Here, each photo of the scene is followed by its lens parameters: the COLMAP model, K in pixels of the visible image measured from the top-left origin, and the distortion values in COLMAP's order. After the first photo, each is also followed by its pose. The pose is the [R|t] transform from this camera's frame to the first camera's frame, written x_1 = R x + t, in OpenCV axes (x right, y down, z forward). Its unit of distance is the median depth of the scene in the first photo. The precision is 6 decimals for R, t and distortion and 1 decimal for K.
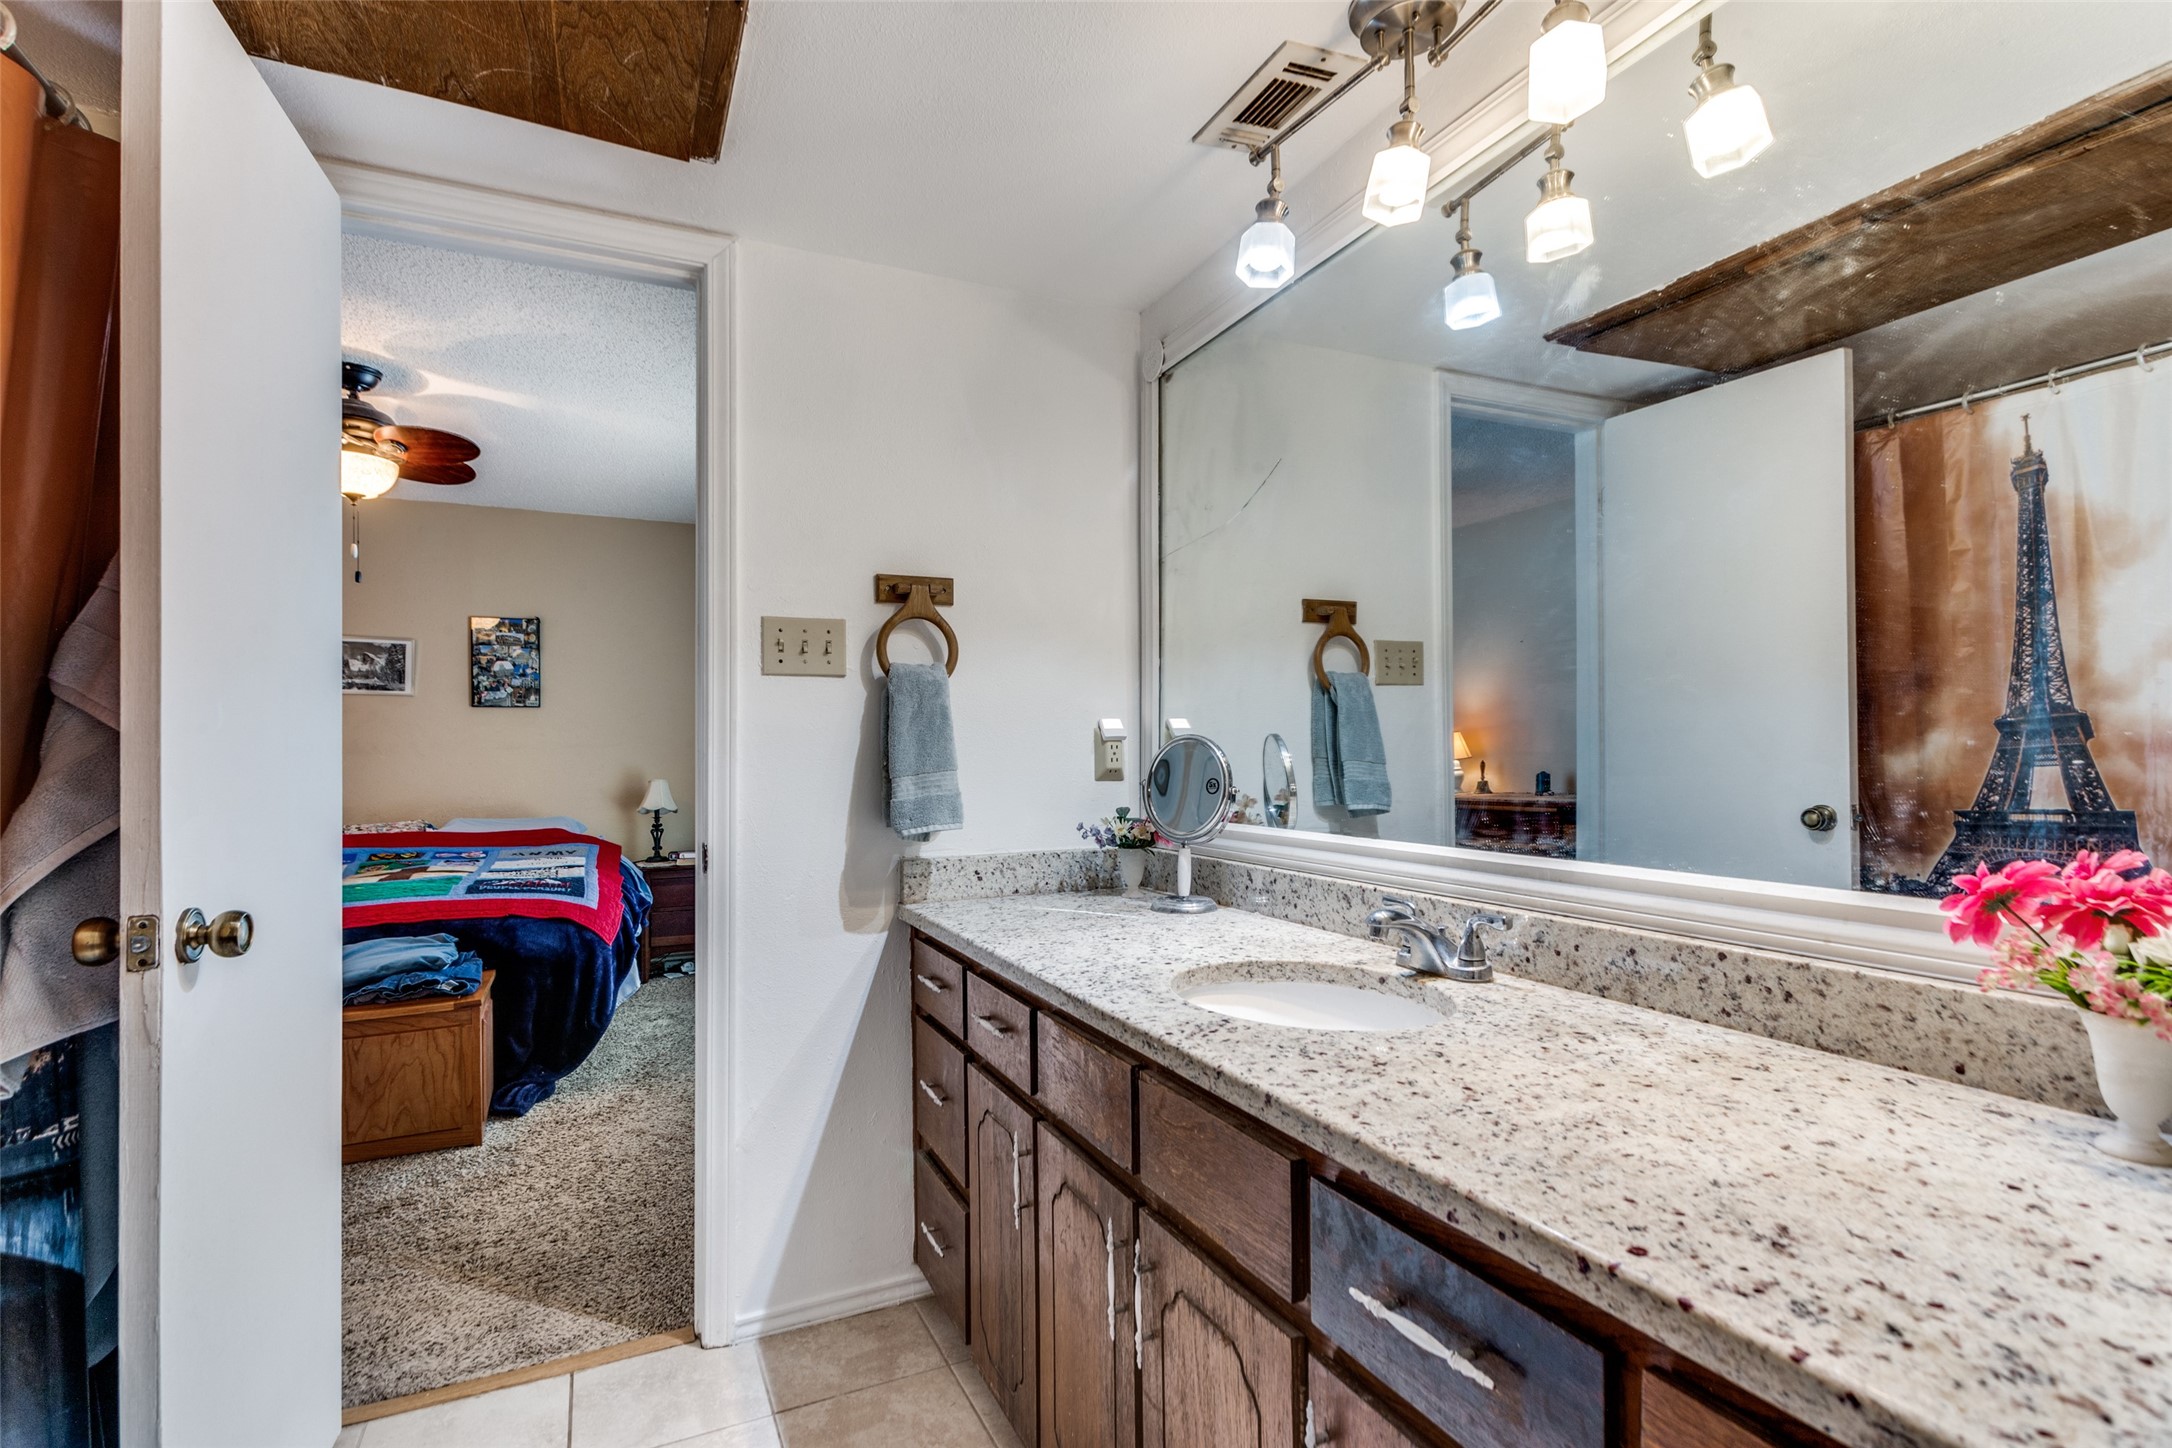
lens RADIAL K [[1013.6, 0, 1094.2], [0, 1013.6, 723.2], [0, 0, 1]] dist [-0.001557, -0.000457]
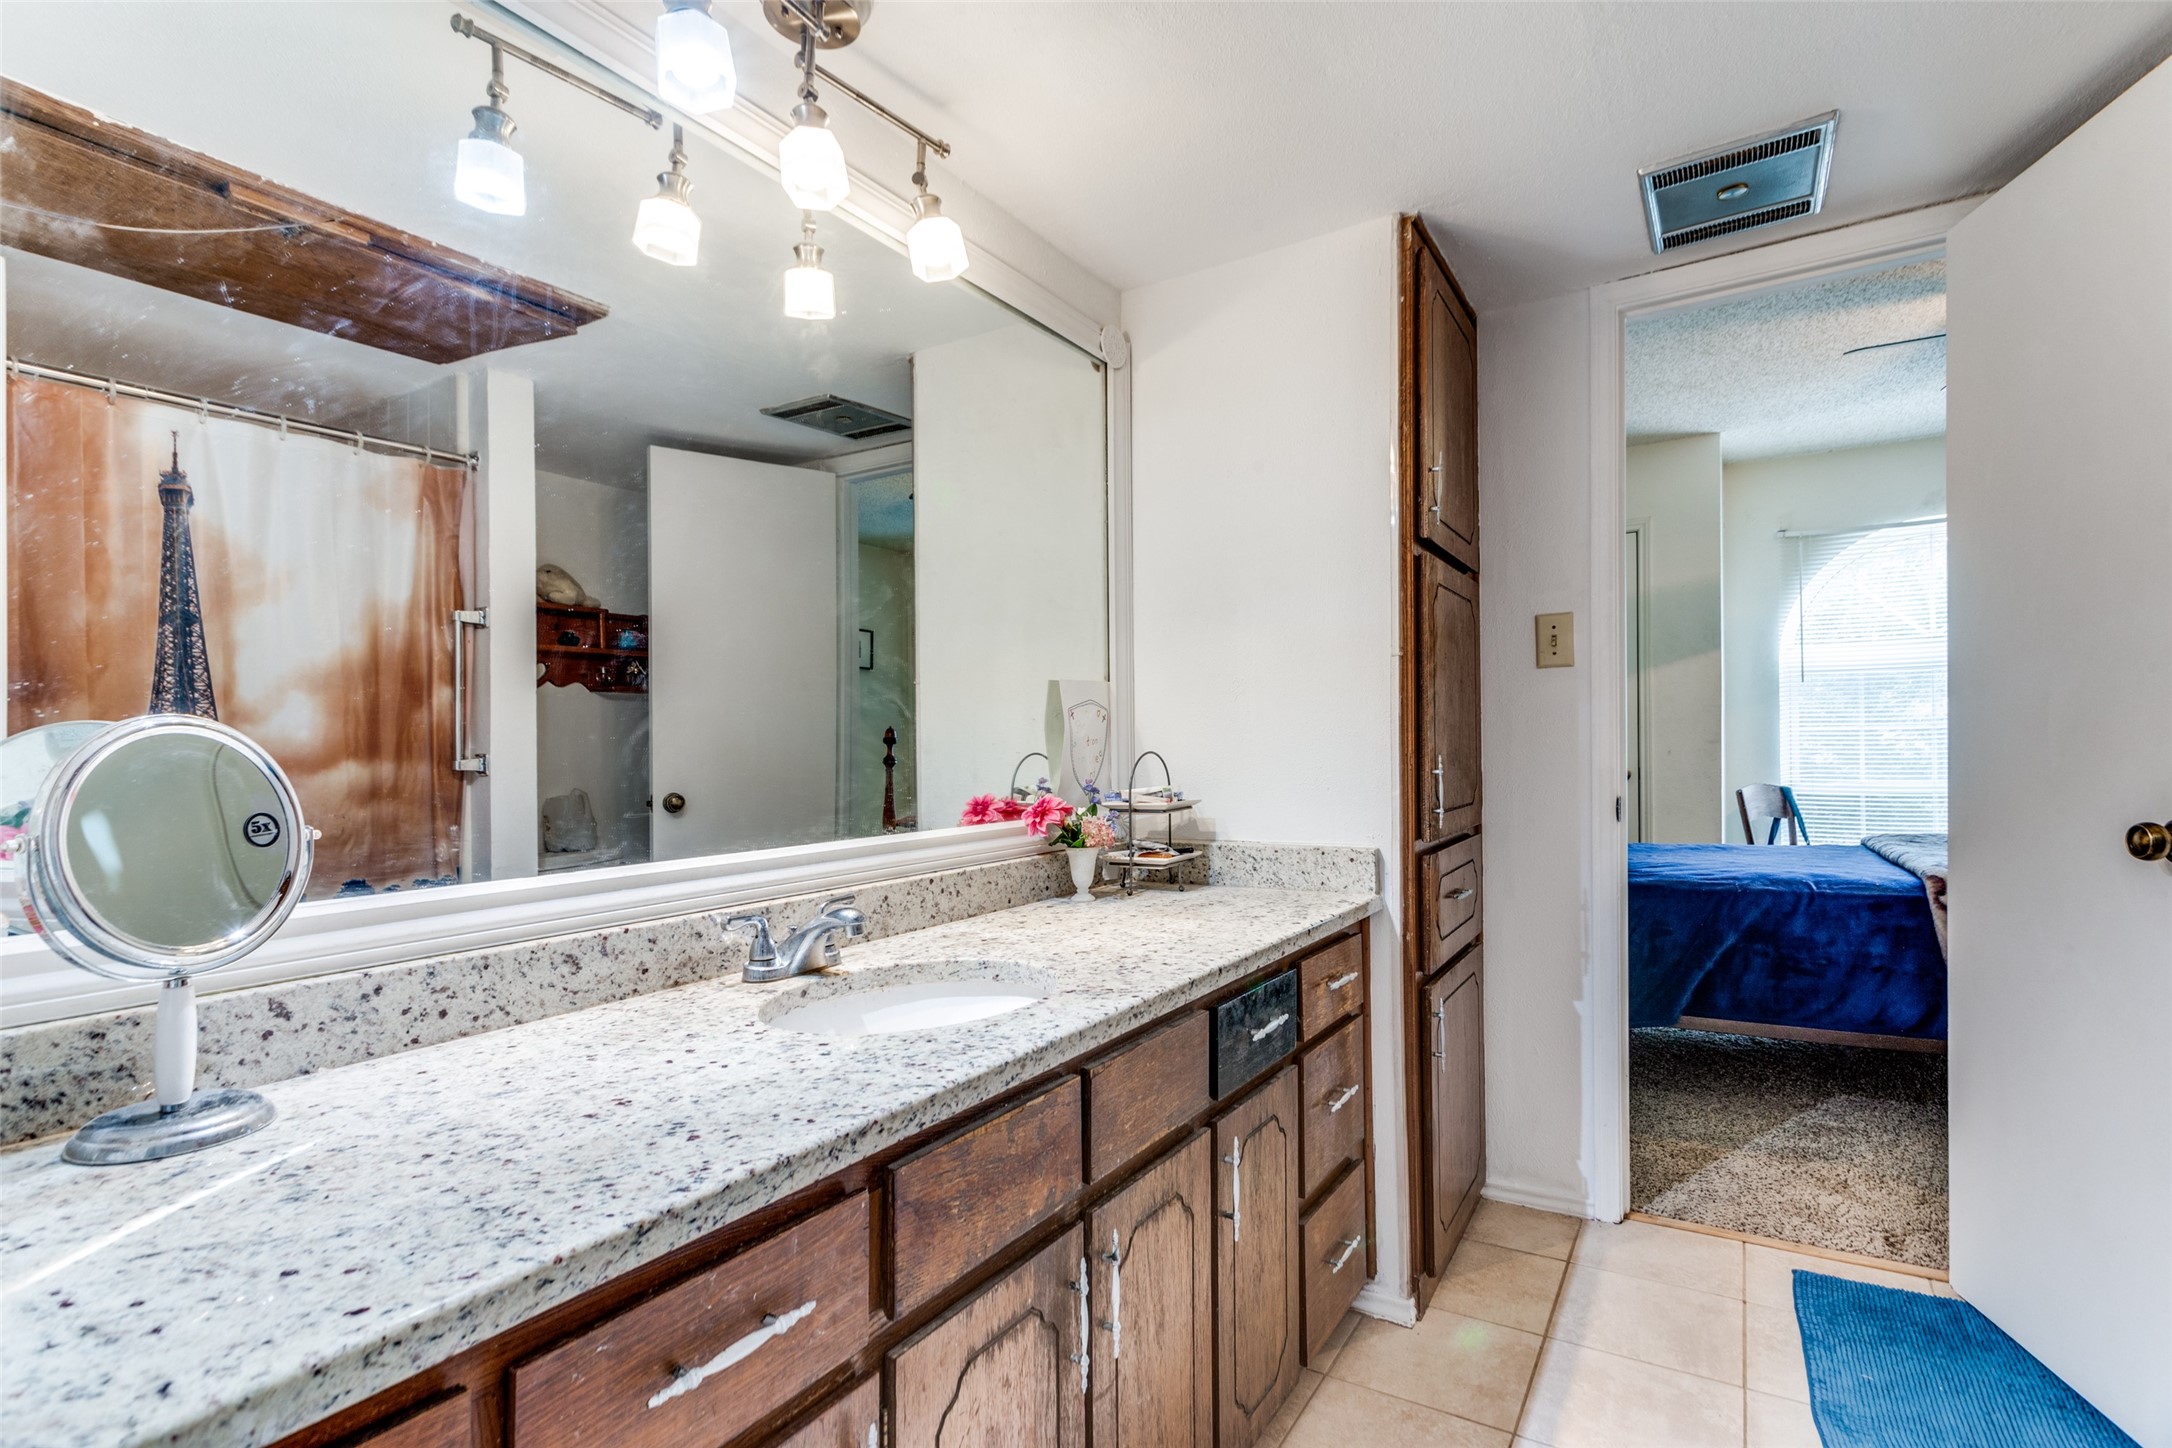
lens RADIAL K [[1043.0, 0, 1085.6], [0, 1043.0, 752.1], [0, 0, 1]] dist [0.002777, -0.000163]
pose [[-0.531693, 0.018680, 0.846731, -0.556675], [0.002982, 0.999792, -0.020185, 0.042821], [-0.846932, -0.008207, -0.531638, 1.071730]]
